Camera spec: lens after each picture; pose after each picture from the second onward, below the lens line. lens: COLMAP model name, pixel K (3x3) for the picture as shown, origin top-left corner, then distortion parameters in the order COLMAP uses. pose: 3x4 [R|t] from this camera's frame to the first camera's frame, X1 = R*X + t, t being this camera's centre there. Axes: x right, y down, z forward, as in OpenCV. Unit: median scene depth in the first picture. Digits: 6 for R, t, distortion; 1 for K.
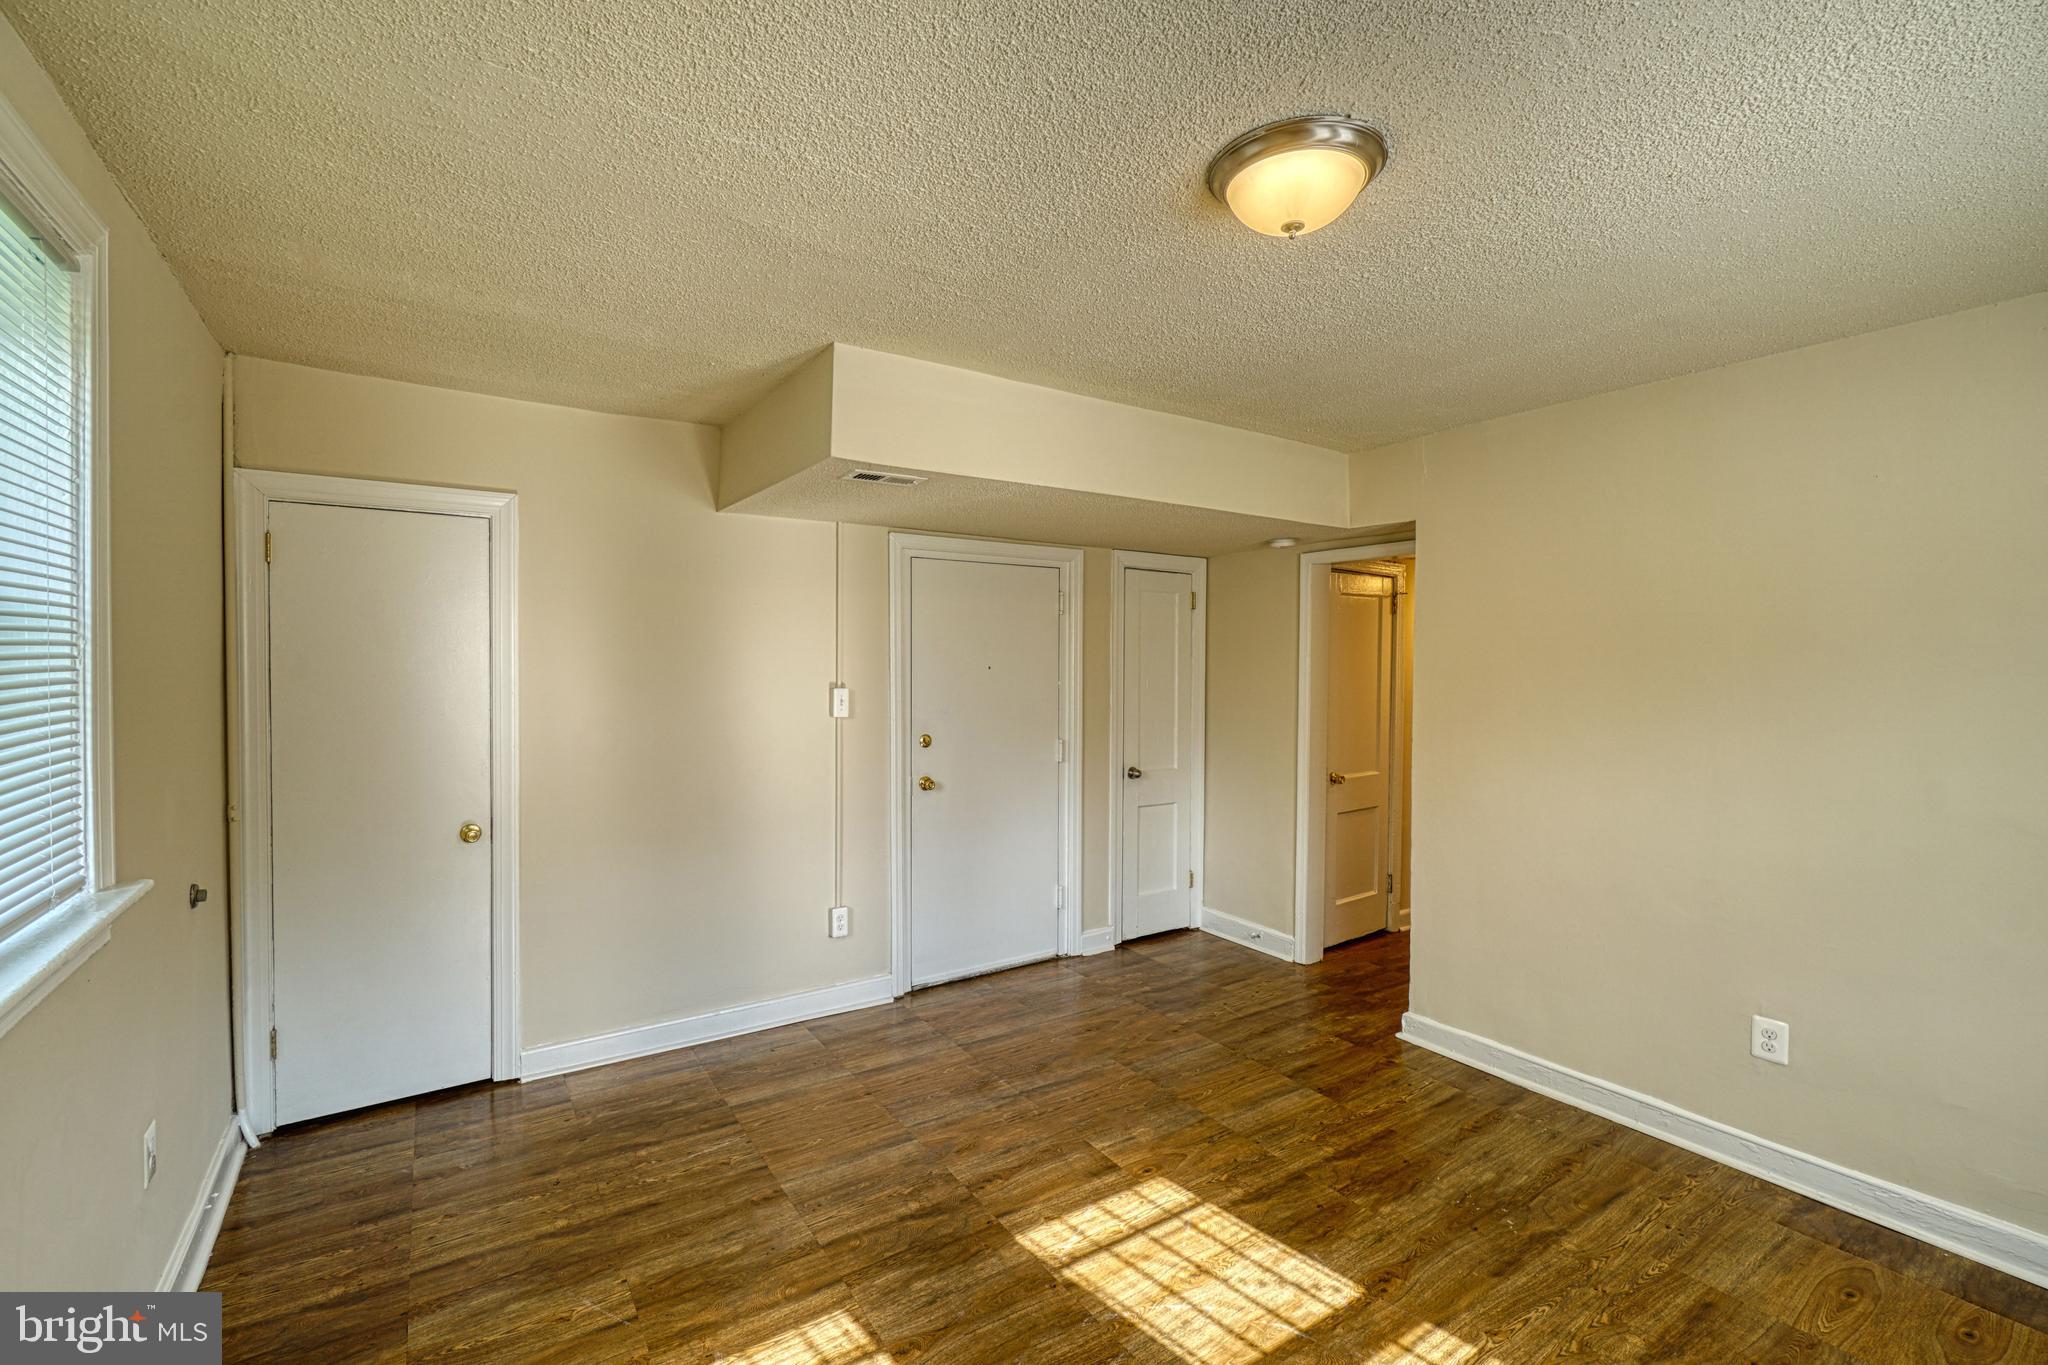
lens RADIAL K [[890.0, 0, 1022.3], [0, 890.0, 673.6], [0, 0, 1]] dist [0.000724, -0.001123]
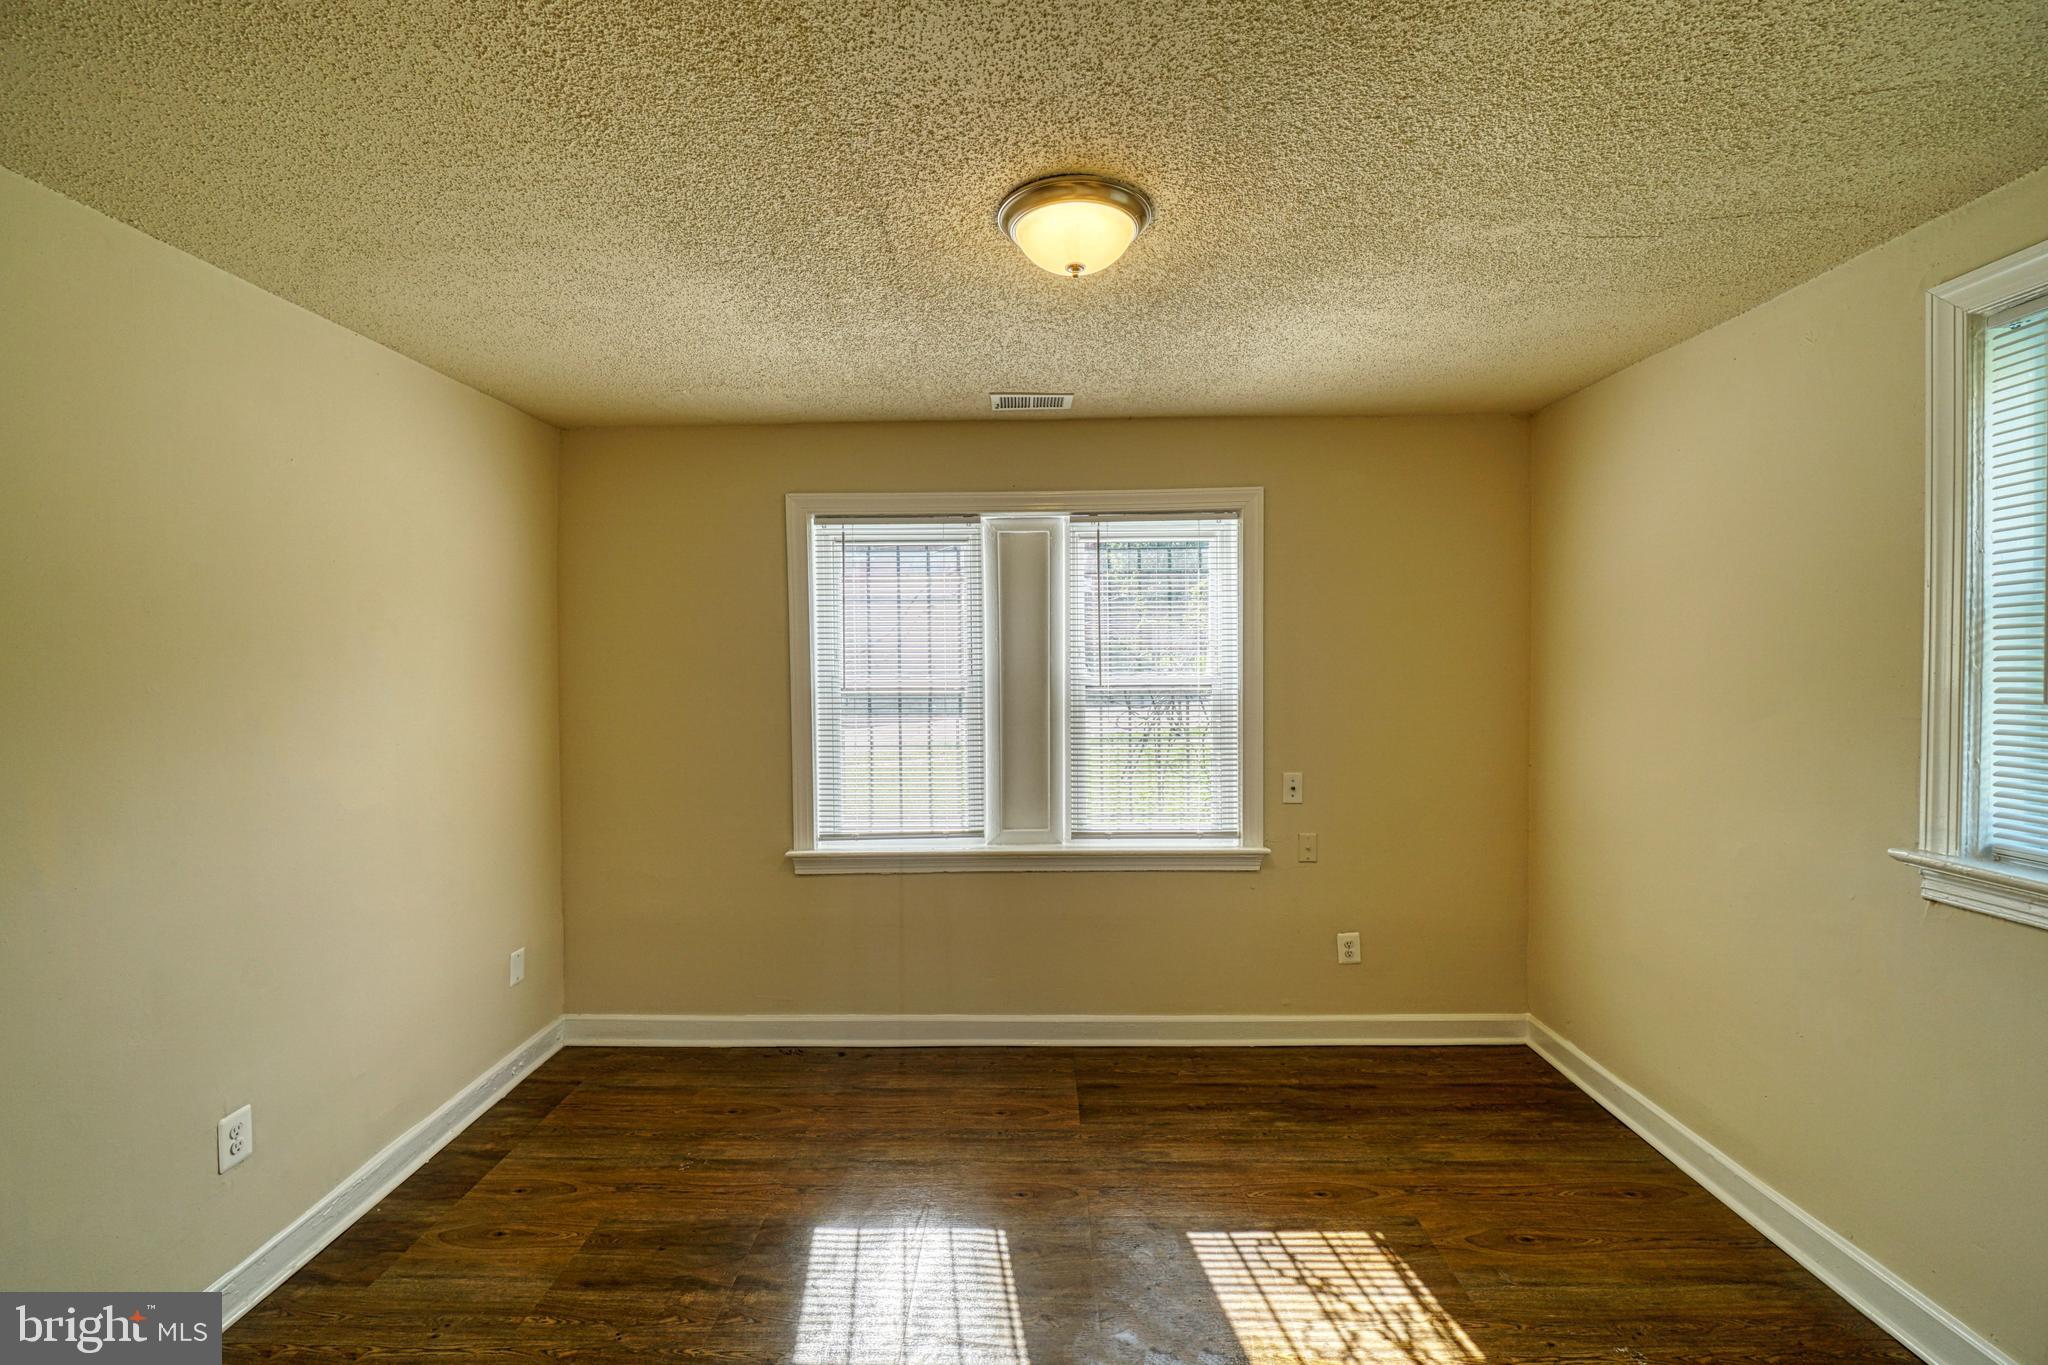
lens RADIAL K [[890.0, 0, 1018.8], [0, 890.0, 678.1], [0, 0, 1]] dist [0.000724, -0.001123]
pose [[-0.821777, -0.010253, 0.569717, -0.159563], [0.014201, 0.999159, 0.038466, -0.015423], [-0.569633, 0.039701, -0.820940, 1.126463]]
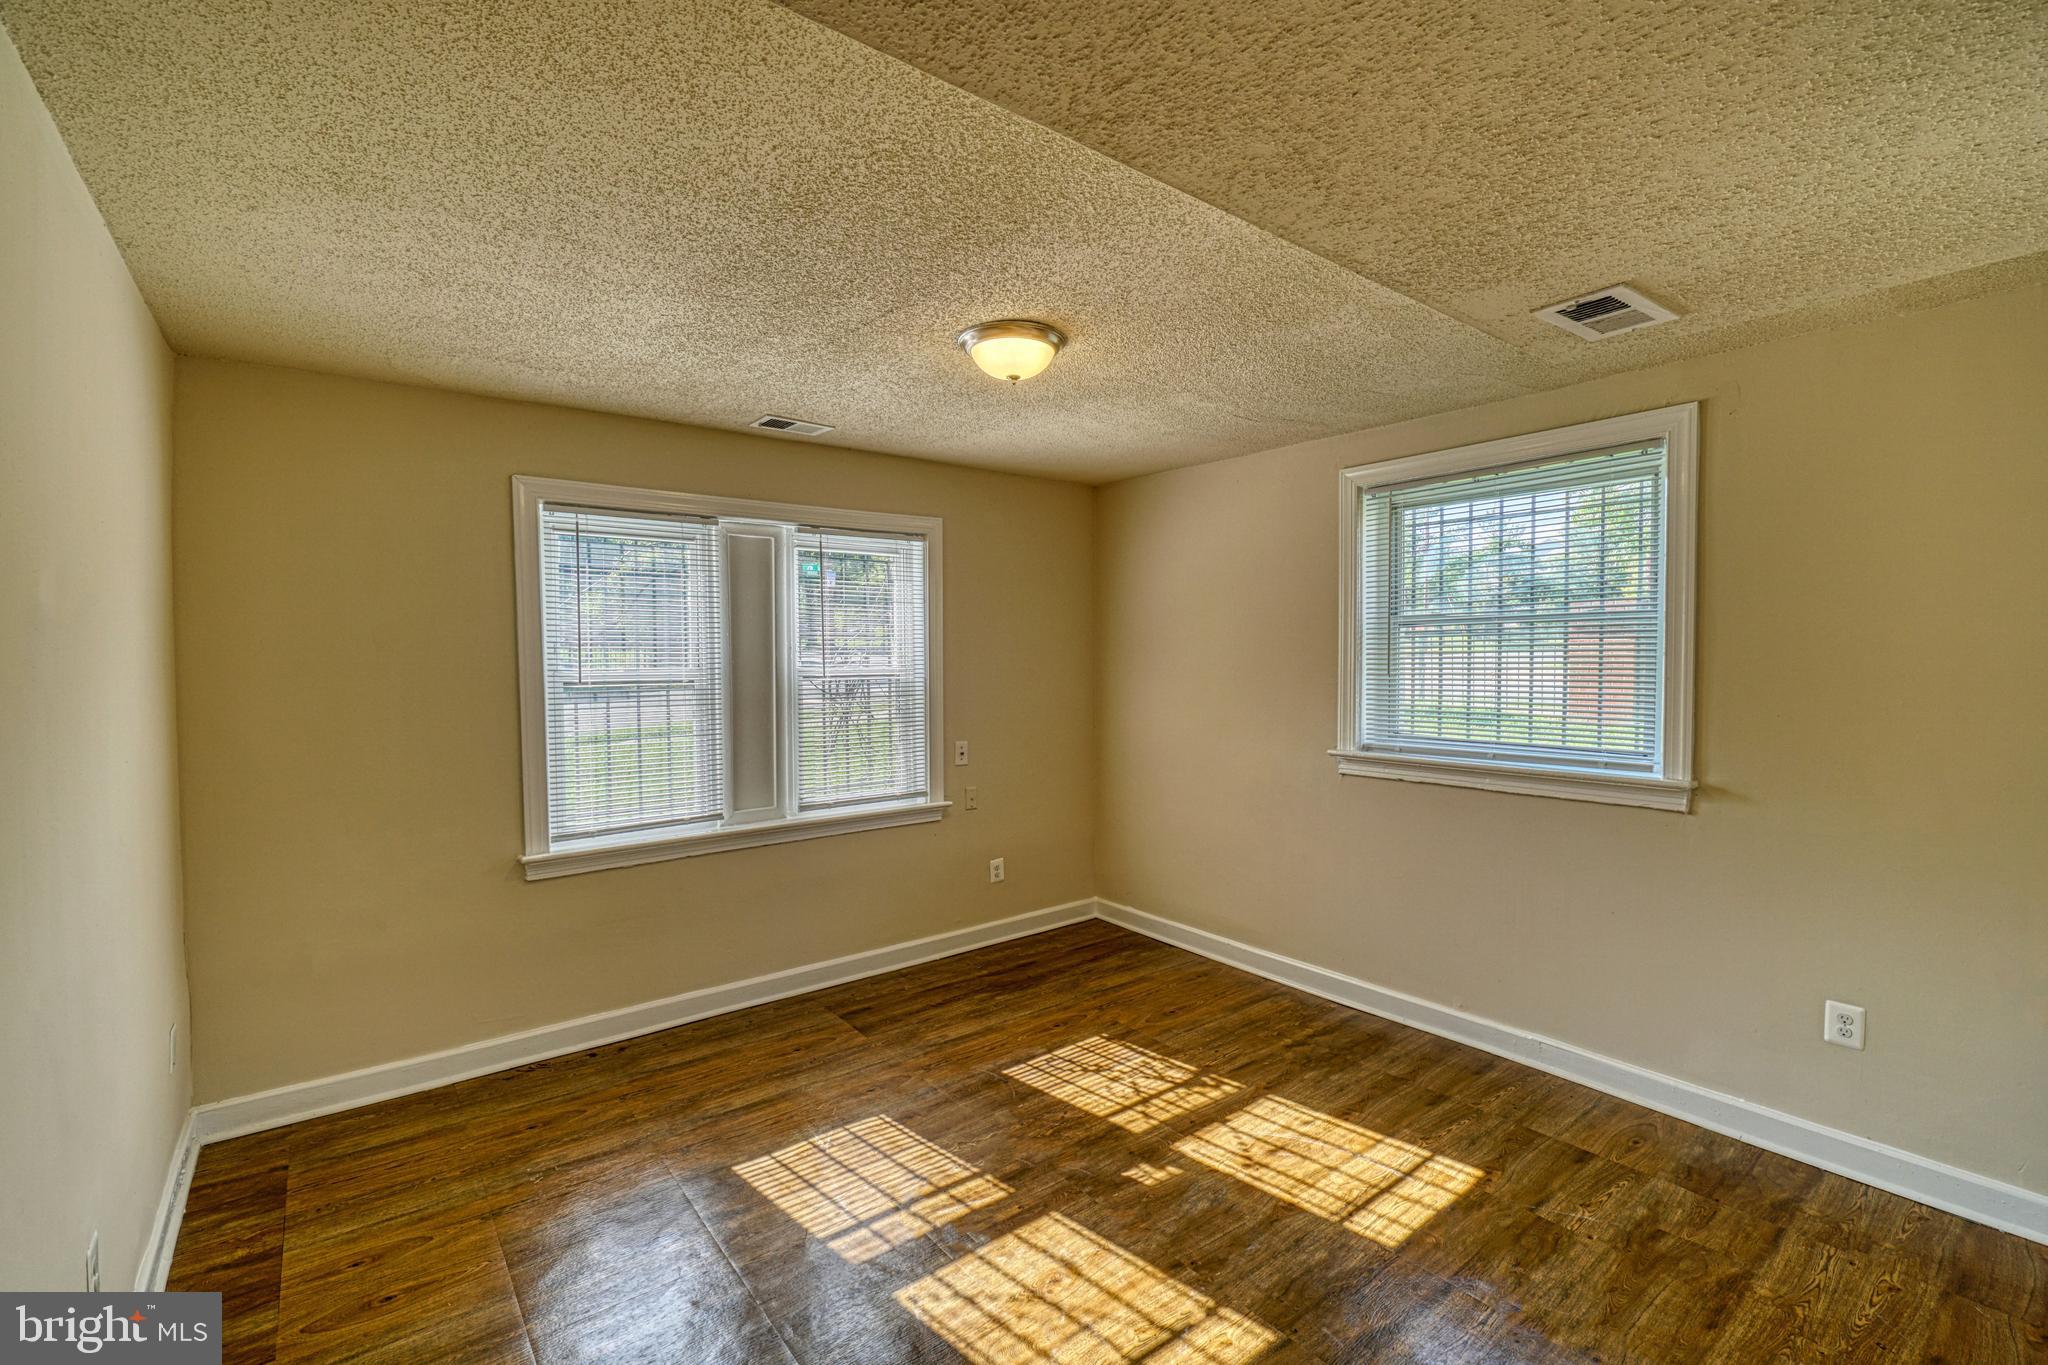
lens RADIAL K [[890.0, 0, 1012.7], [0, 890.0, 673.6], [0, 0, 1]] dist [0.000724, -0.001123]
pose [[-0.997628, 0.001449, -0.068819, 0.235251], [-0.001506, 0.999080, 0.042865, -0.021370], [0.068818, 0.042867, -0.996708, 1.482870]]
